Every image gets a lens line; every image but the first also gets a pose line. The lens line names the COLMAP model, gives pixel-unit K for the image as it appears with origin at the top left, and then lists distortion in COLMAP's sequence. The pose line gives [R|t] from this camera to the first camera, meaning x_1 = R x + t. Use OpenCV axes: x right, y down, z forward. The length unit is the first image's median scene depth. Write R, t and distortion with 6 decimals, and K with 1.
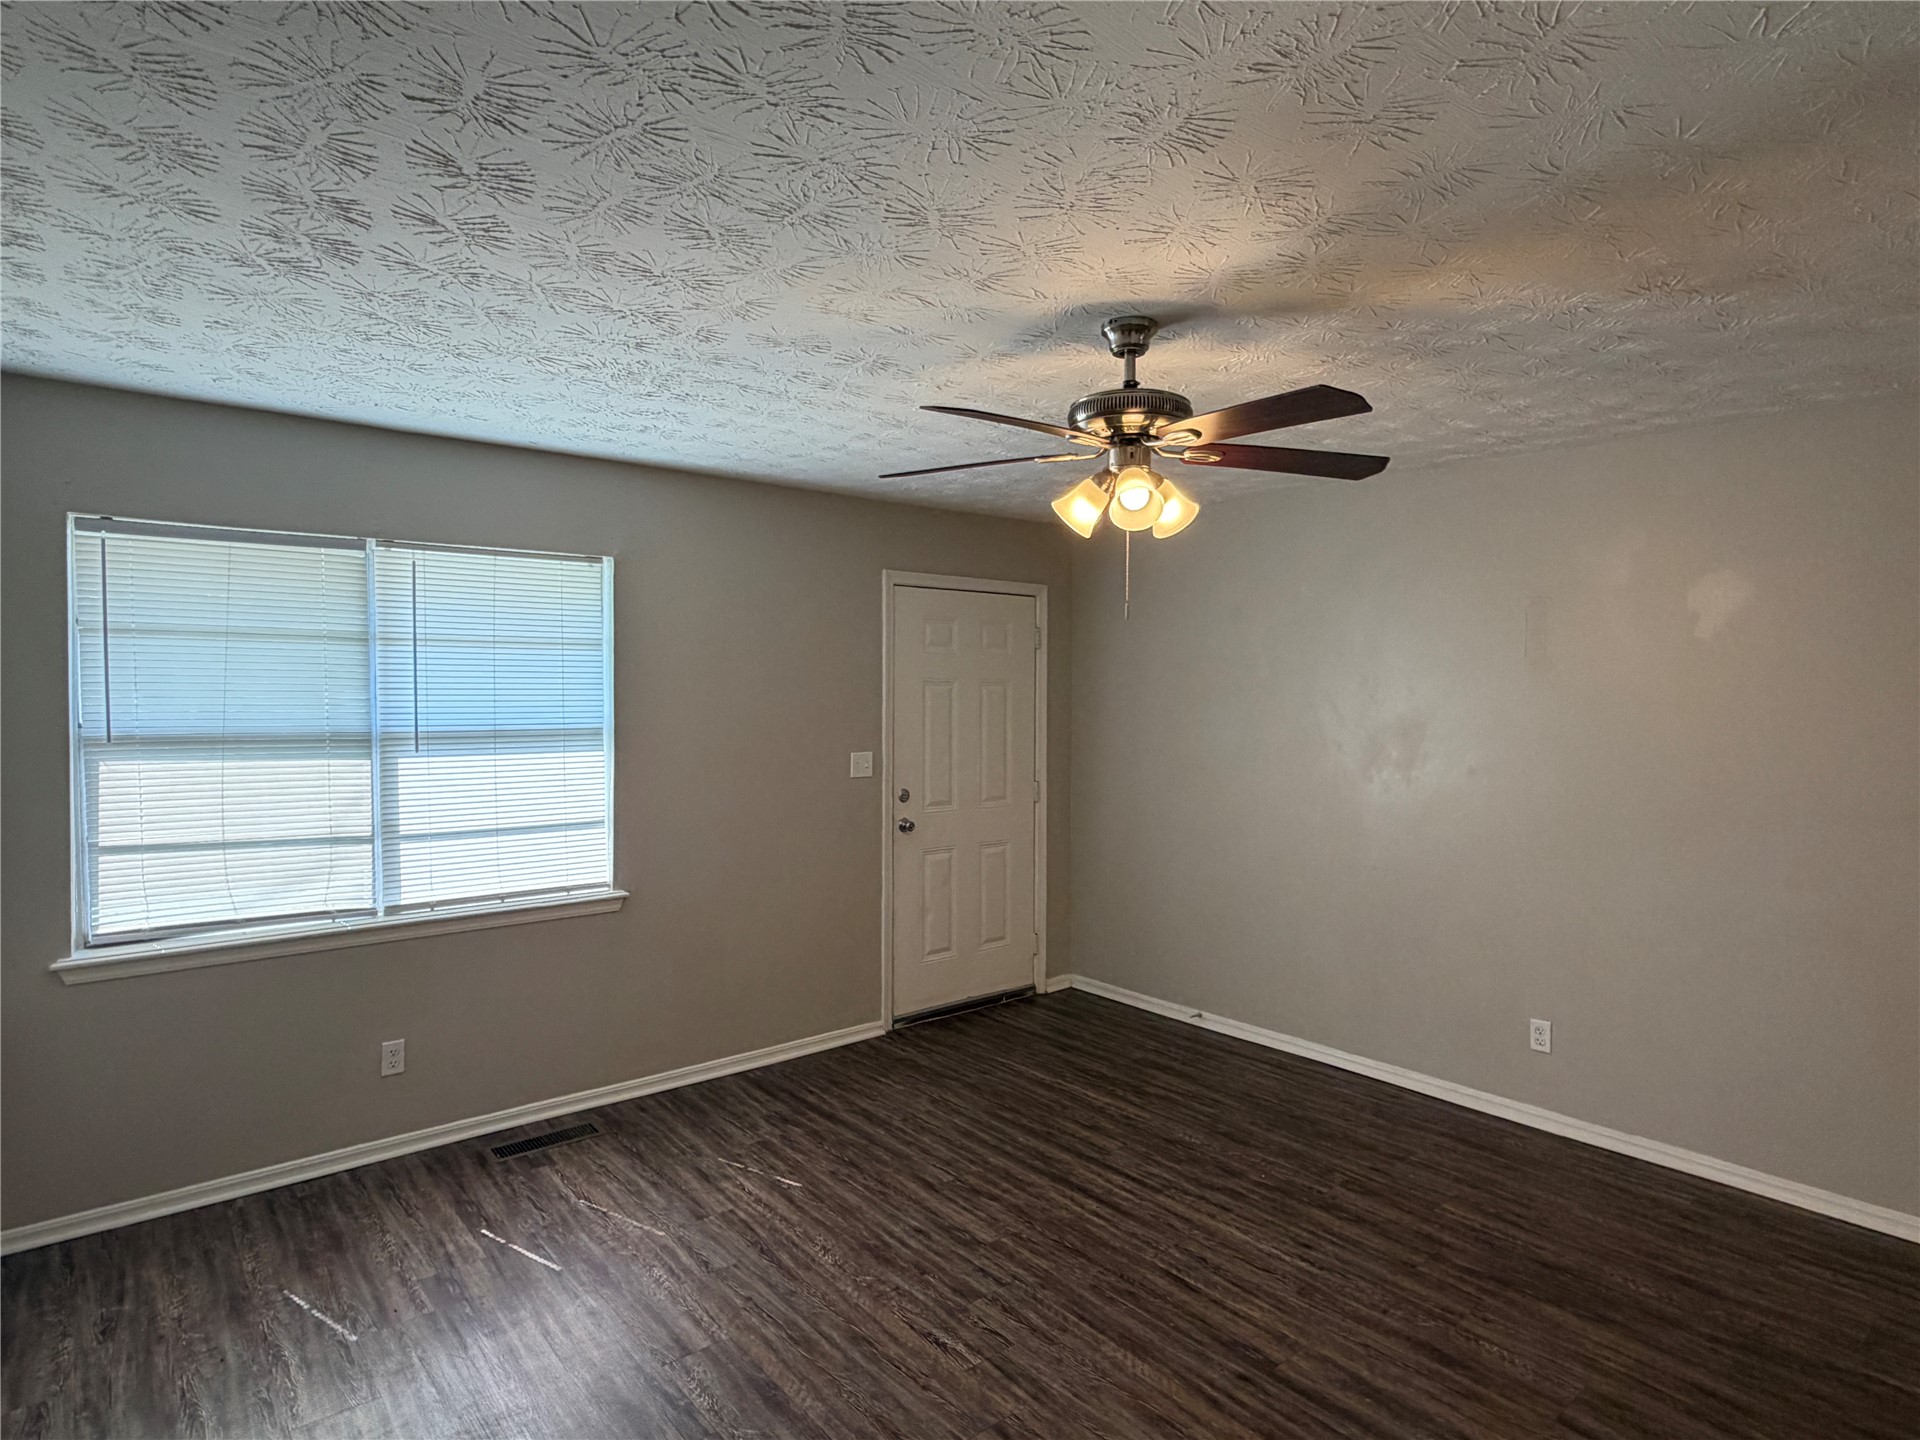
lens RADIAL K [[1060.4, 0, 957.8], [0, 1060.4, 722.4], [0, 0, 1]] dist [0.001445, -0.000869]
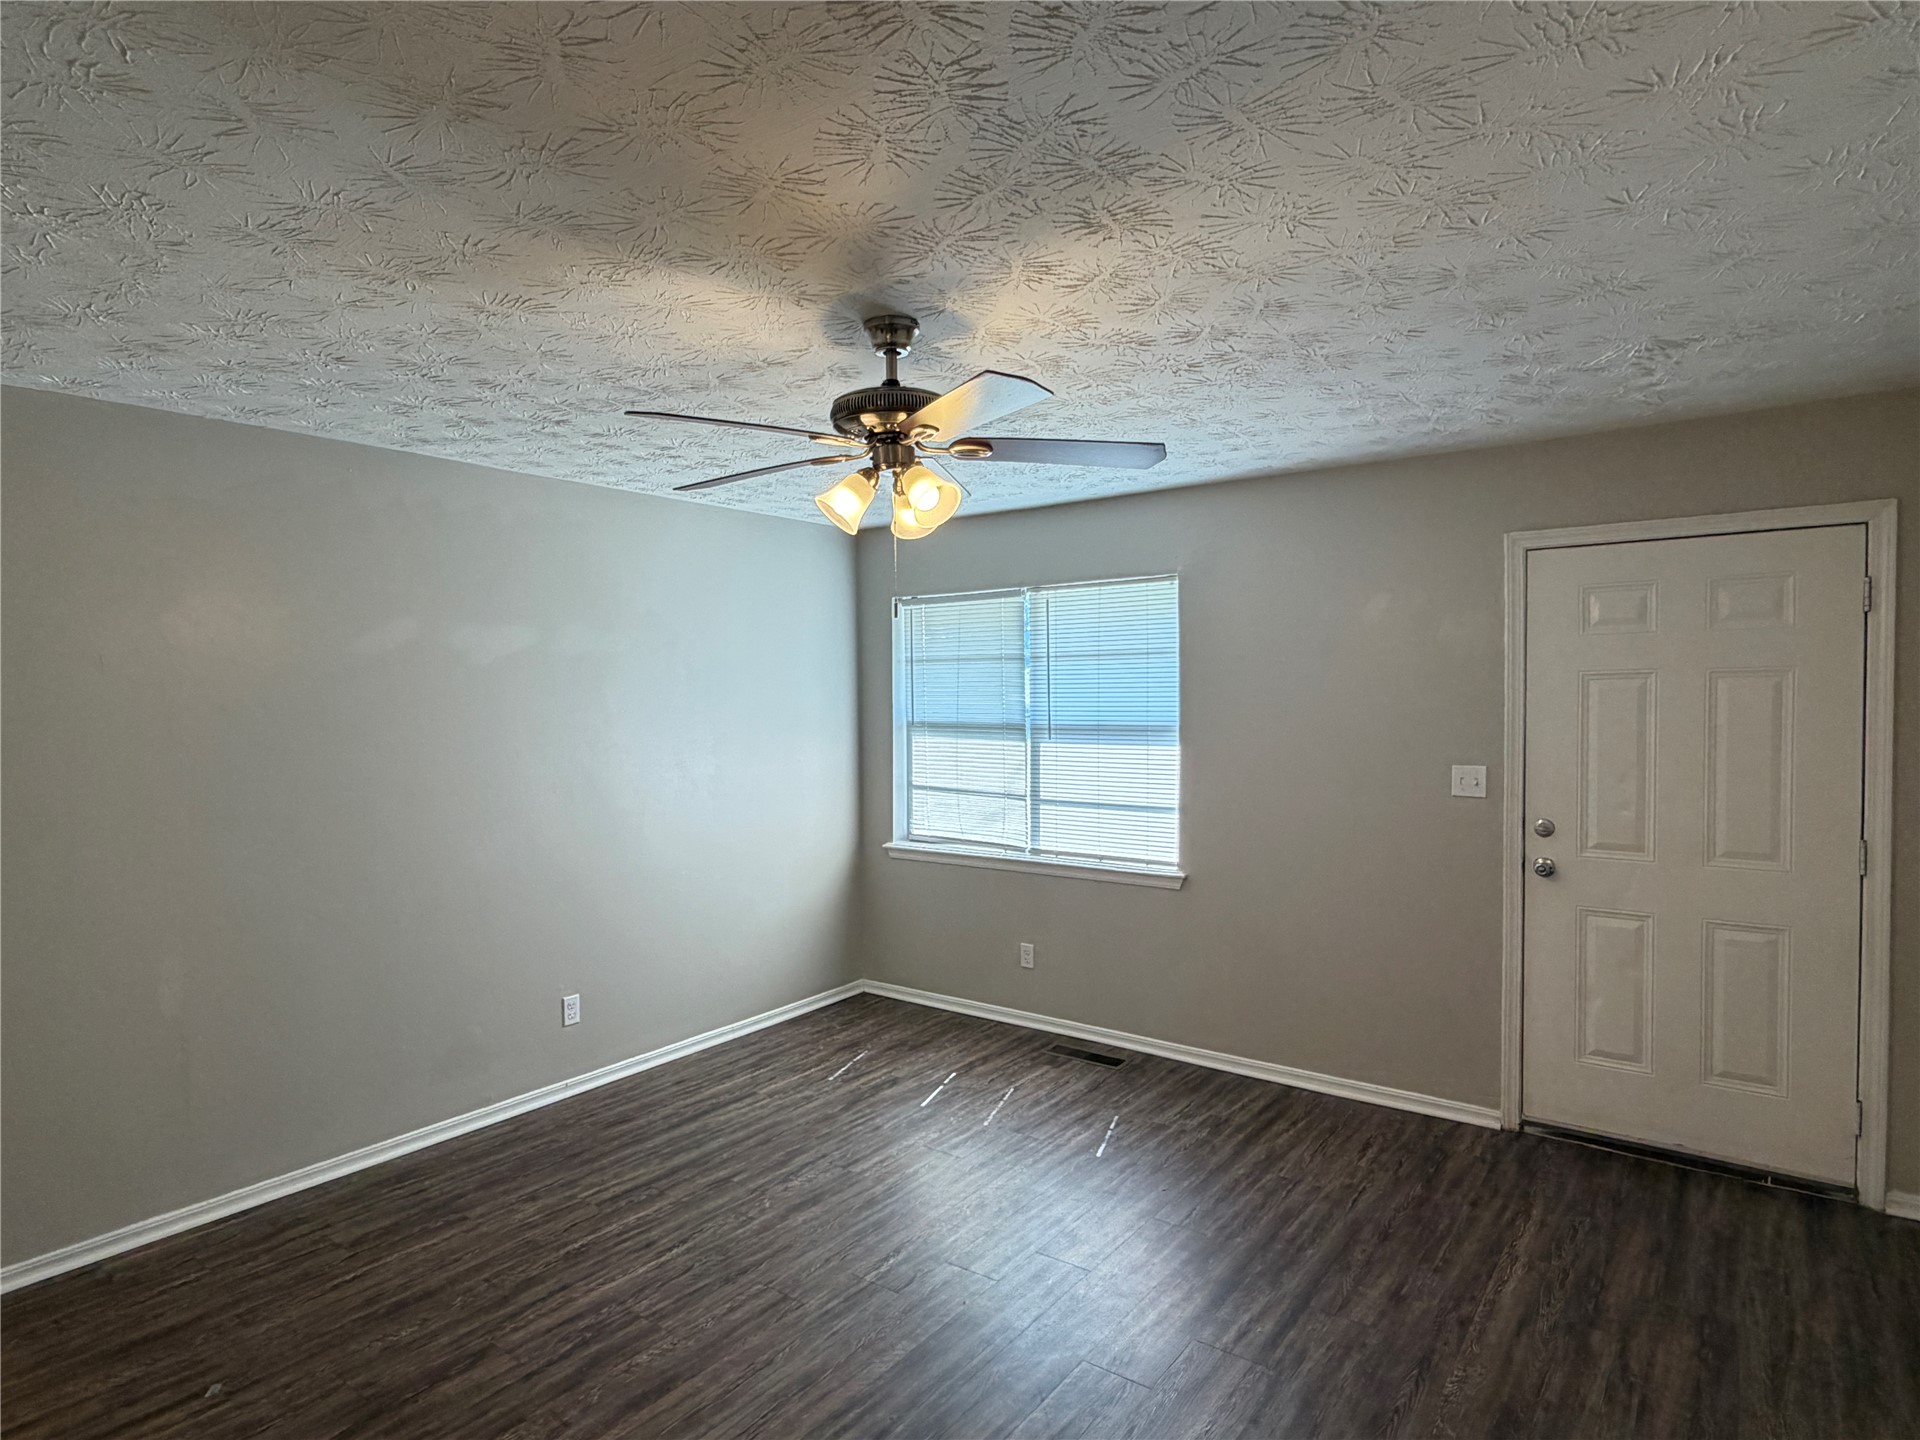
lens RADIAL K [[1060.4, 0, 953.3], [0, 1060.4, 725.6], [0, 0, 1]] dist [0.001445, -0.000869]
pose [[0.230597, 0.021649, -0.972809, 0.801454], [-0.022552, 0.999603, 0.016900, -0.009832], [0.972788, 0.018042, 0.230994, 0.573873]]
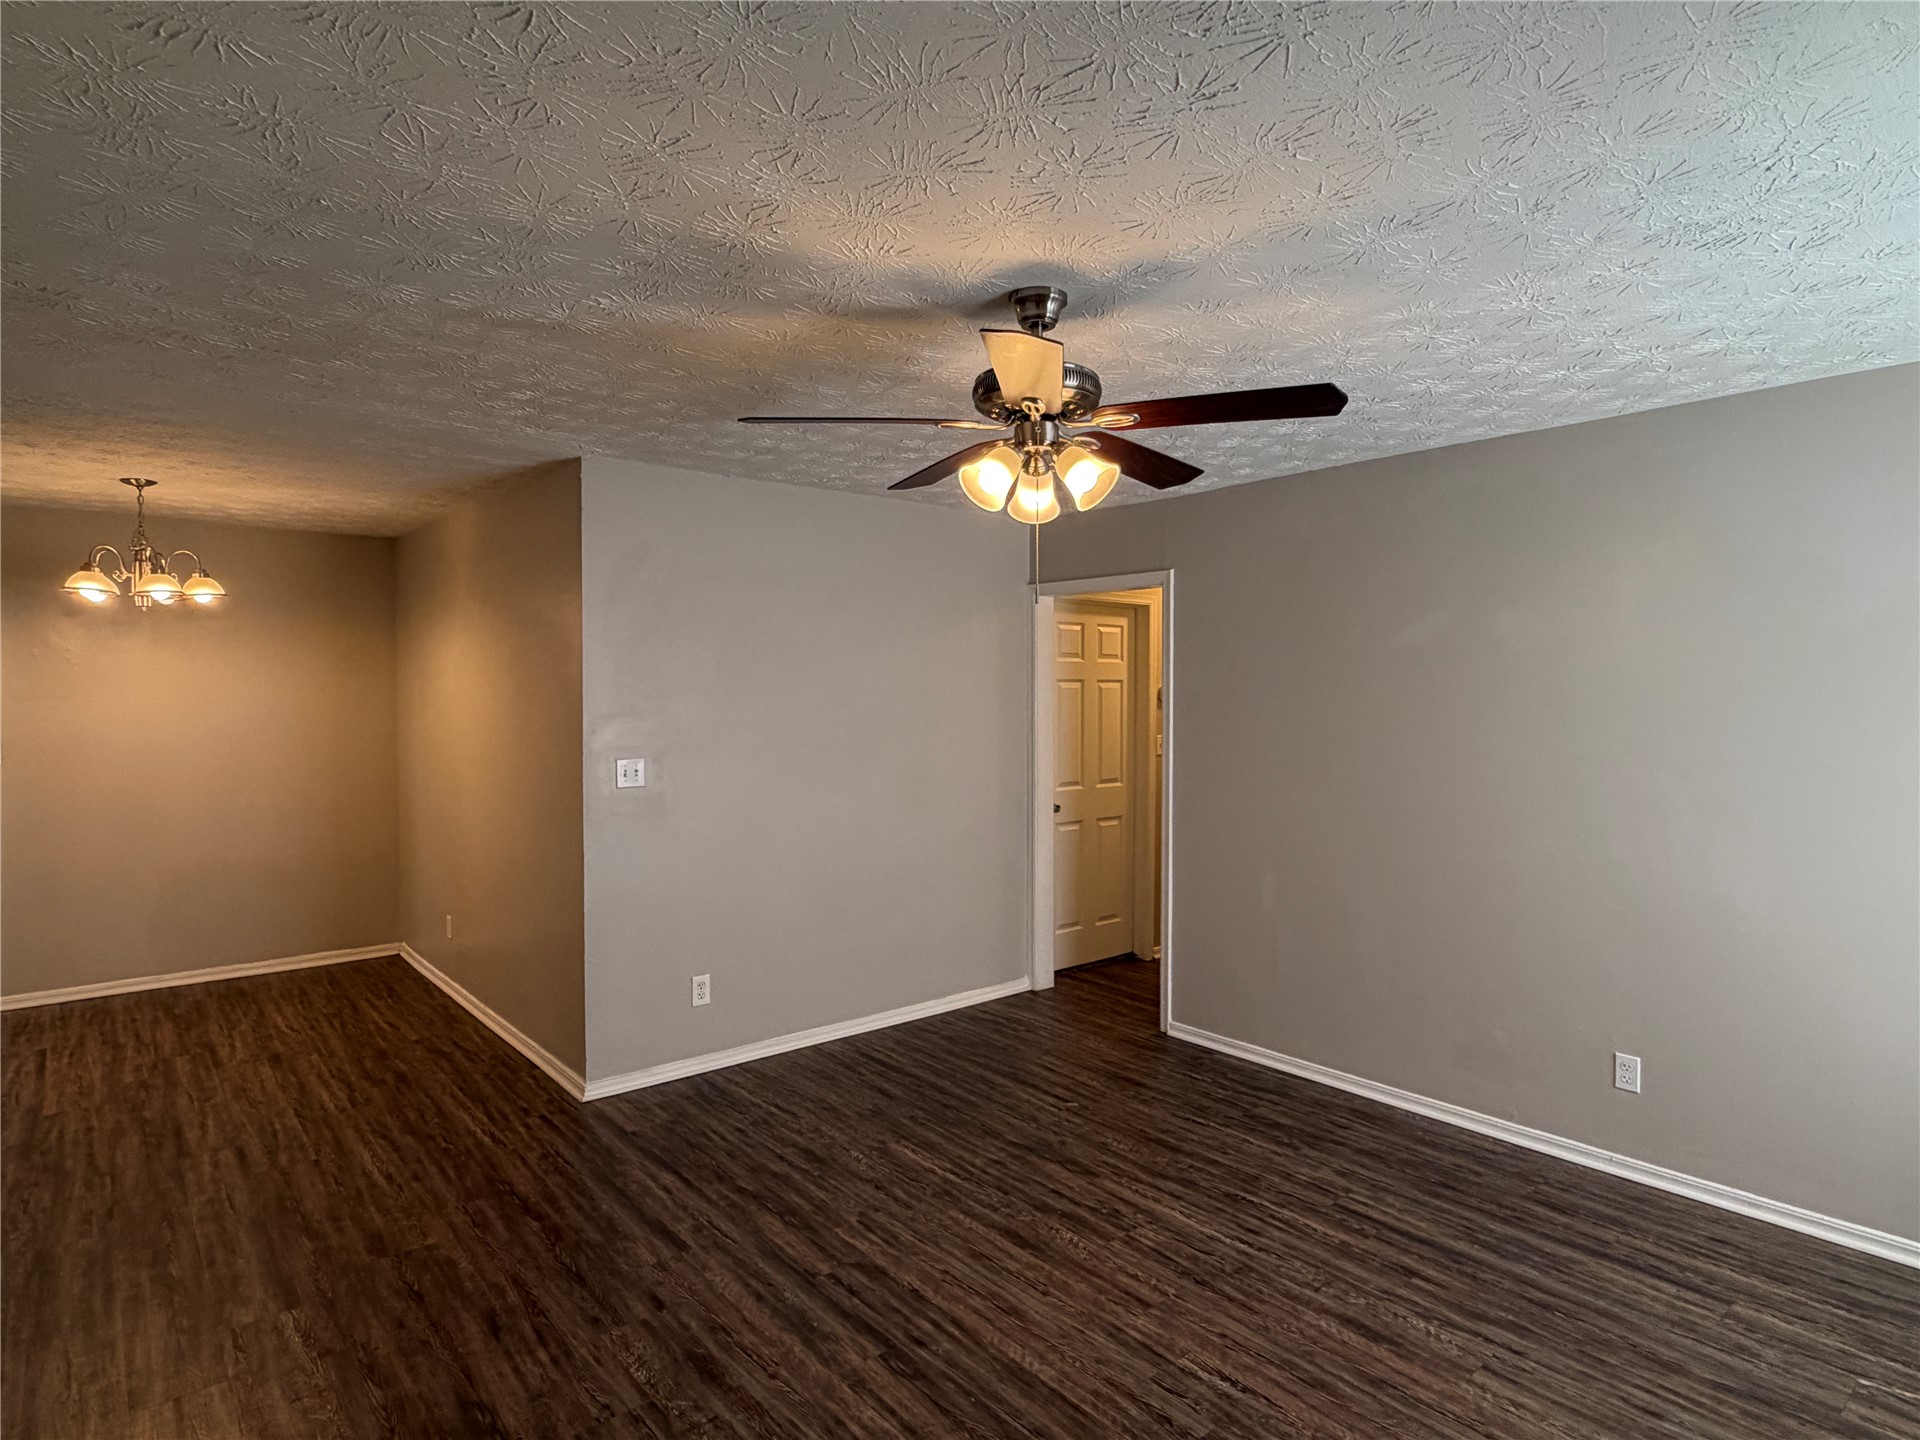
lens RADIAL K [[1060.4, 0, 958.7], [0, 1060.4, 720.7], [0, 0, 1]] dist [0.001445, -0.000869]
pose [[-0.999979, -0.004667, -0.004605, 0.164103], [-0.004950, 0.997966, 0.063561, -0.036302], [0.004299, 0.063582, -0.997967, 1.369183]]
